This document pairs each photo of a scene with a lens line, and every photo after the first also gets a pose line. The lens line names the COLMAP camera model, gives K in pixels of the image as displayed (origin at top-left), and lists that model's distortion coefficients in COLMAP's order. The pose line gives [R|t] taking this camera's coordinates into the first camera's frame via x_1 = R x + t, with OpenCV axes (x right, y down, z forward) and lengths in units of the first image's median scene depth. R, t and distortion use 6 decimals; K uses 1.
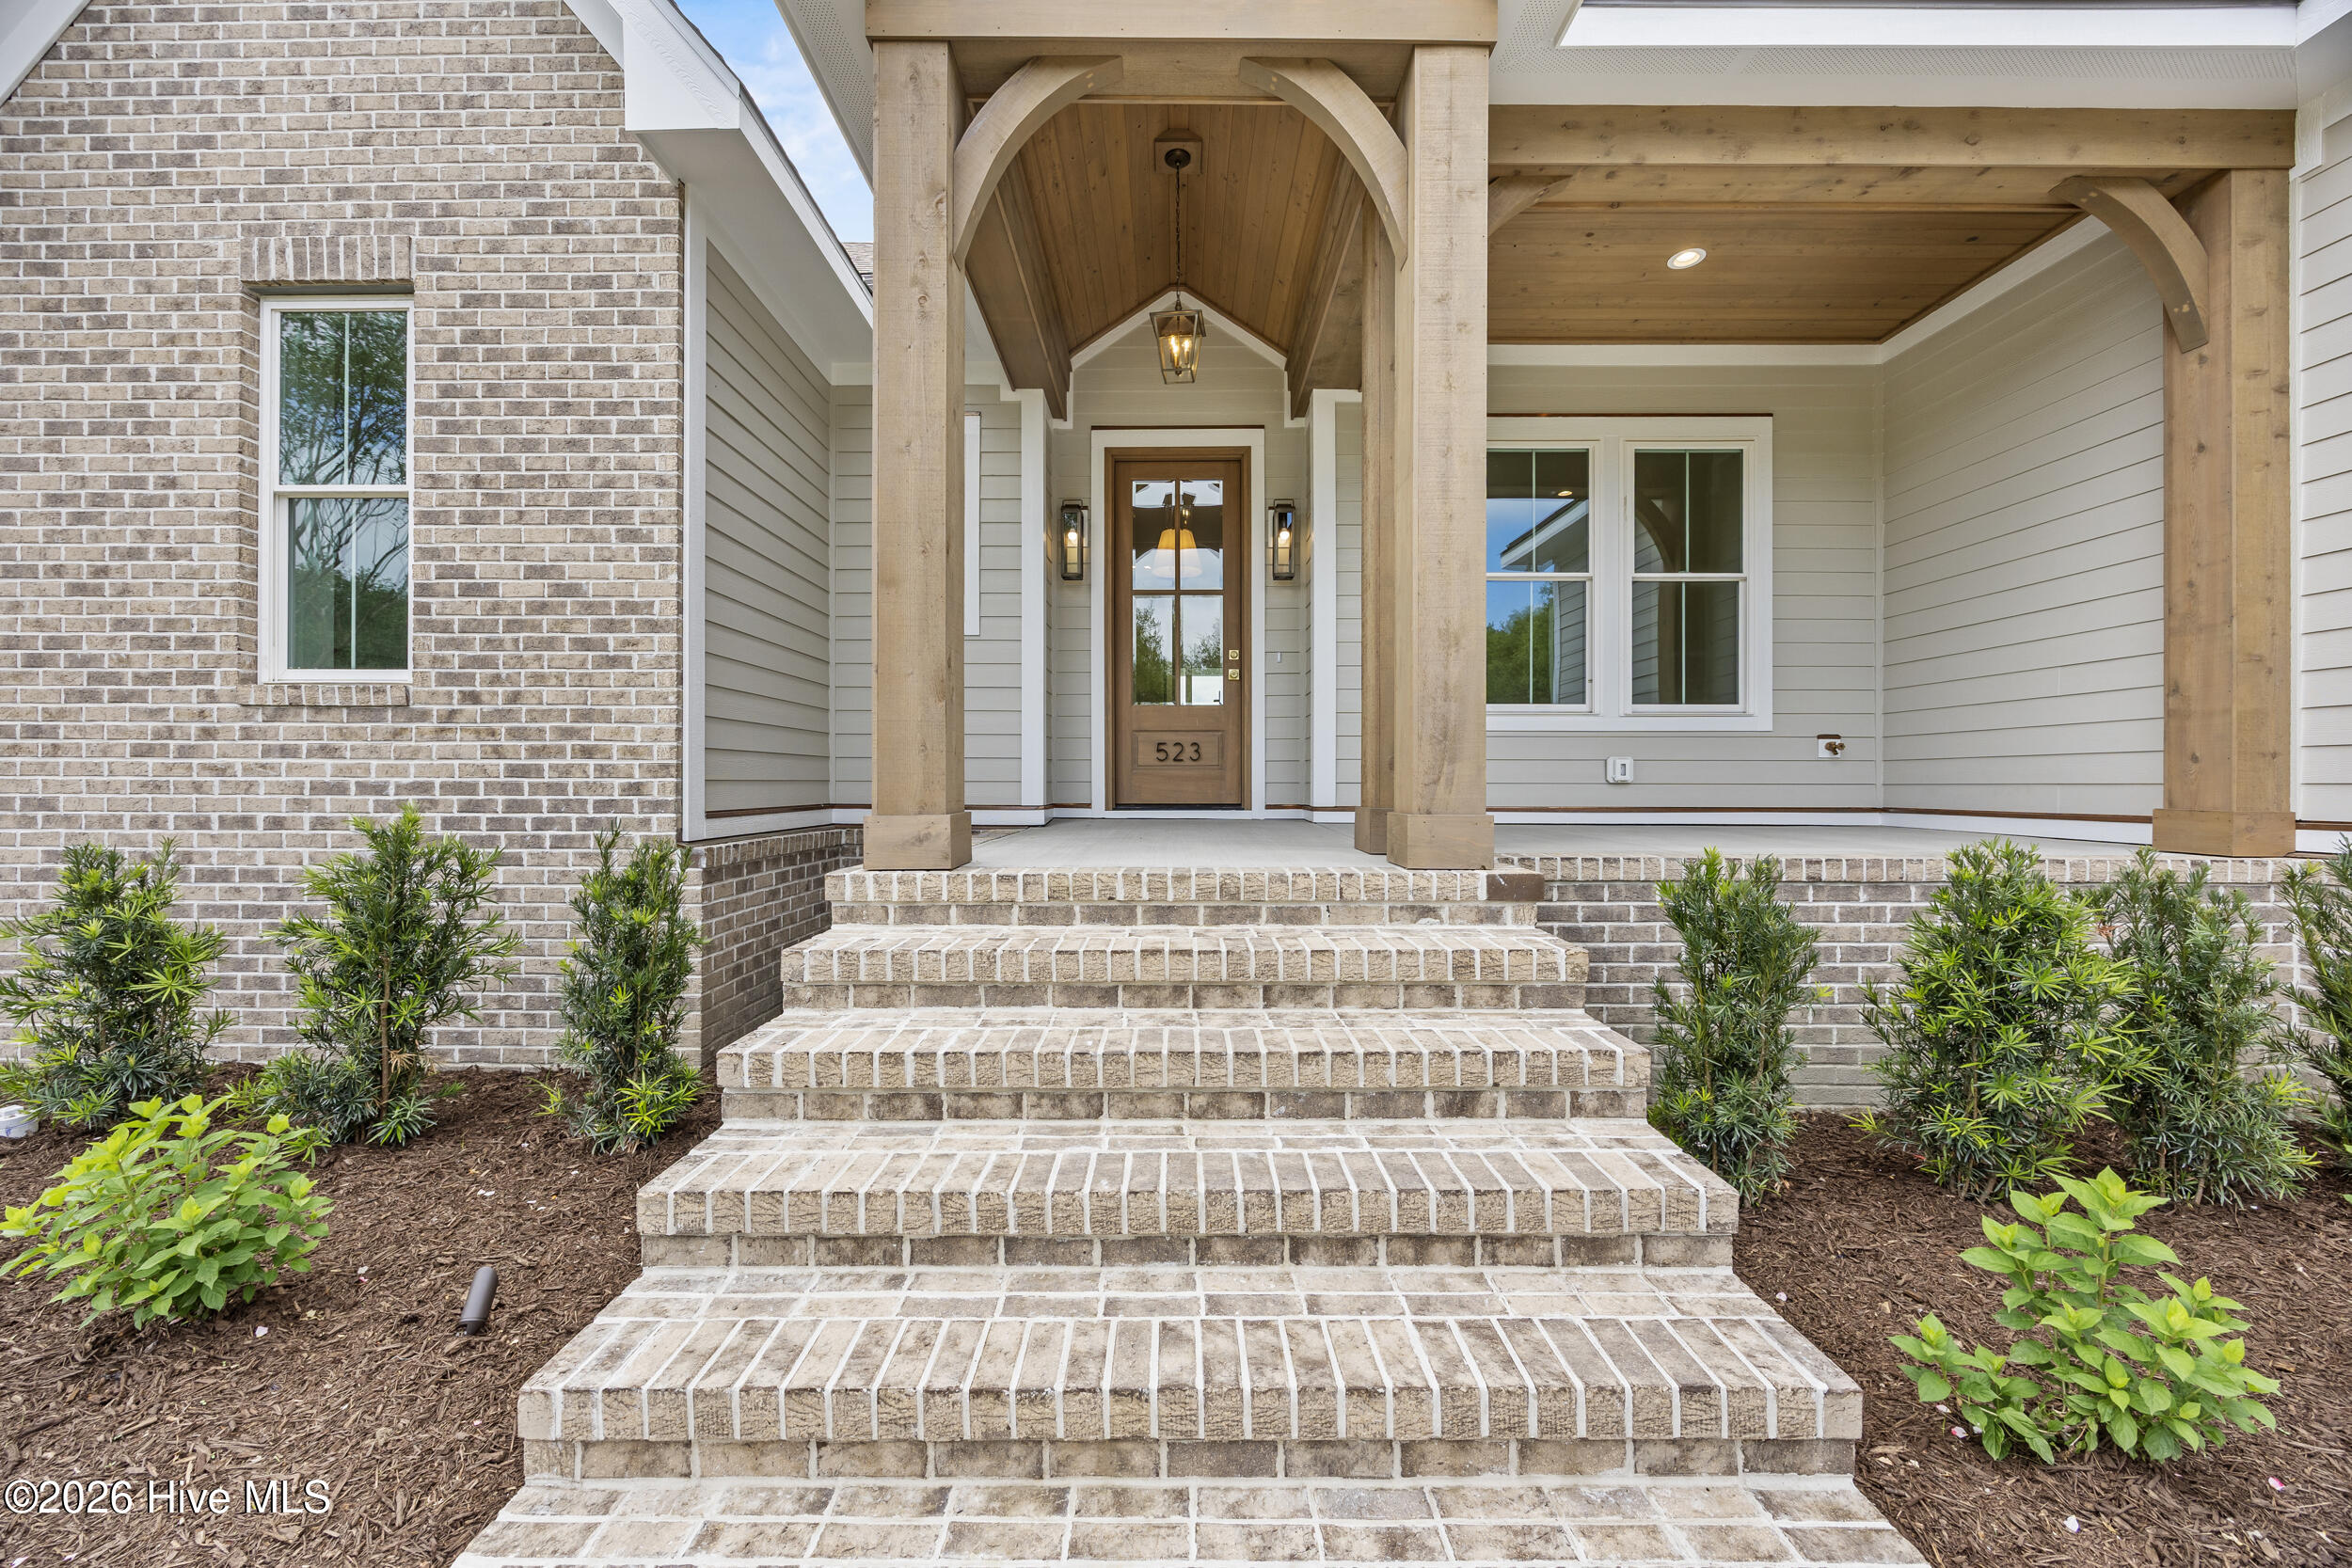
lens RADIAL K [[898.9, 0, 1179.9], [0, 898.9, 782.1], [0, 0, 1]] dist [0.001498, -0.000239]
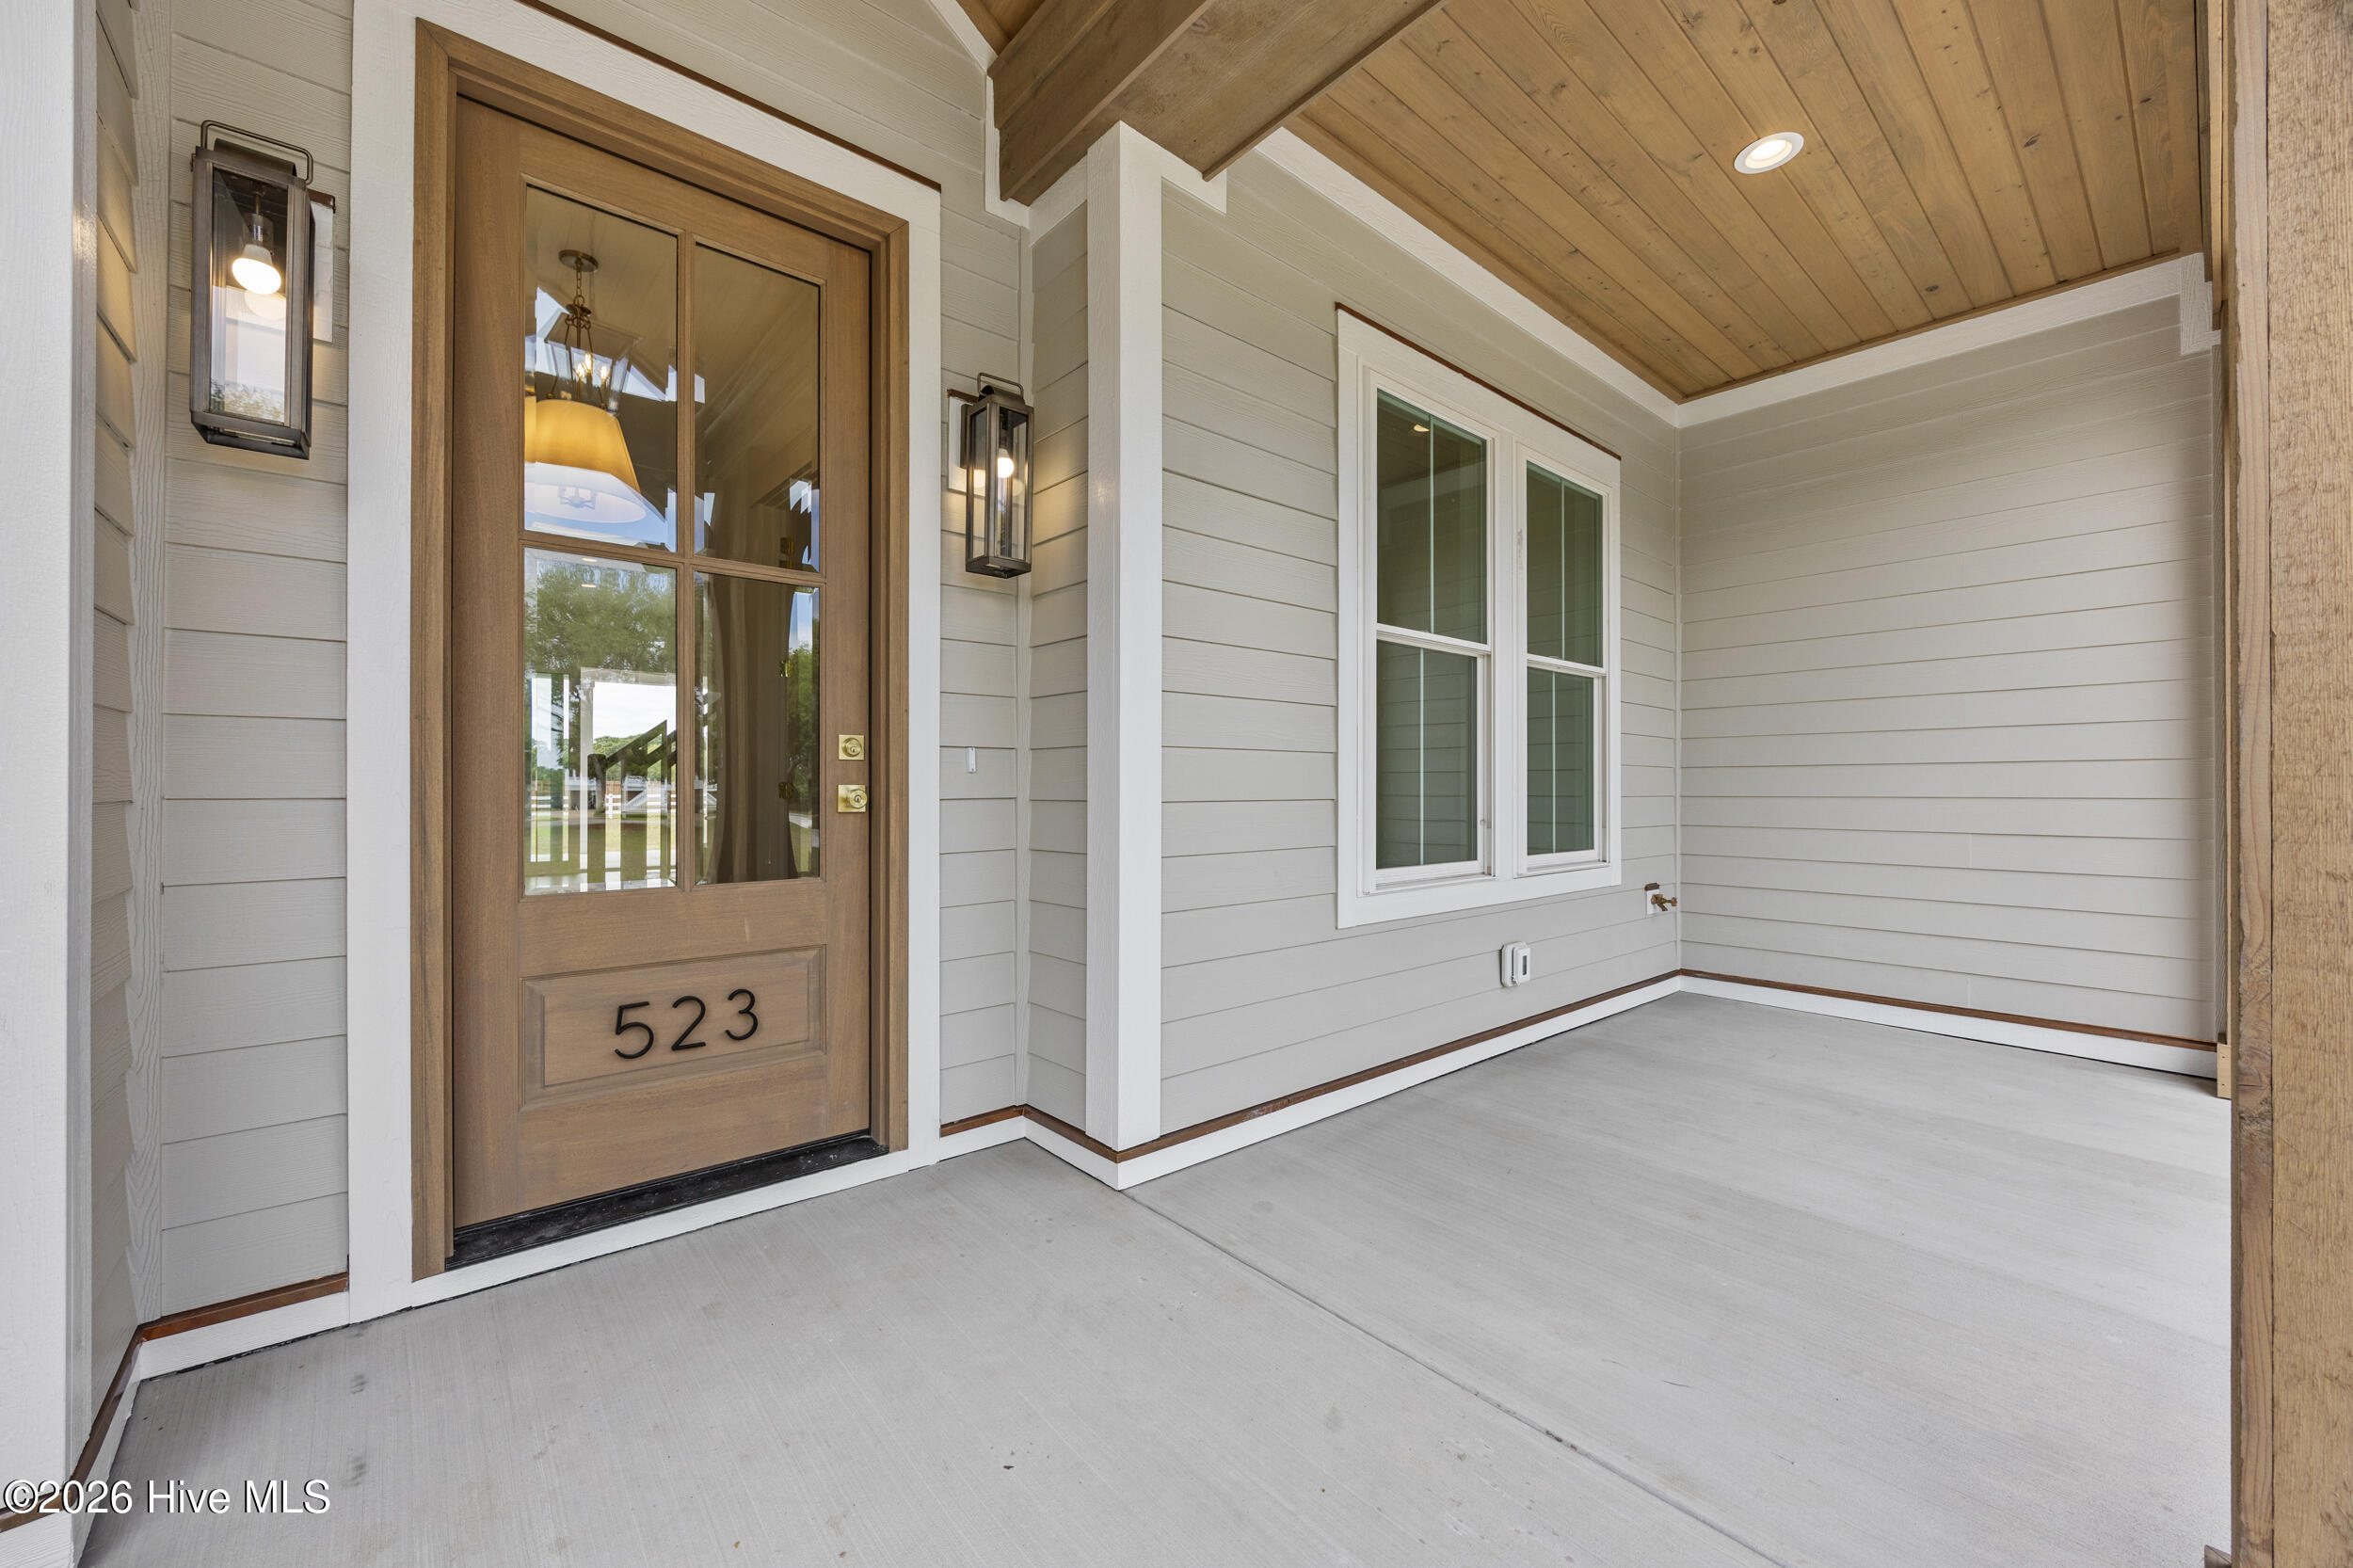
lens RADIAL K [[899.4, 0, 1188.4], [0, 899.4, 782.4], [0, 0, 1]] dist [0.001498, -0.000239]
pose [[0.742618, -0.000435, 0.669715, -0.093819], [0.003220, 0.999991, -0.002921, -0.128525], [-0.669708, 0.004325, 0.742612, 0.632082]]
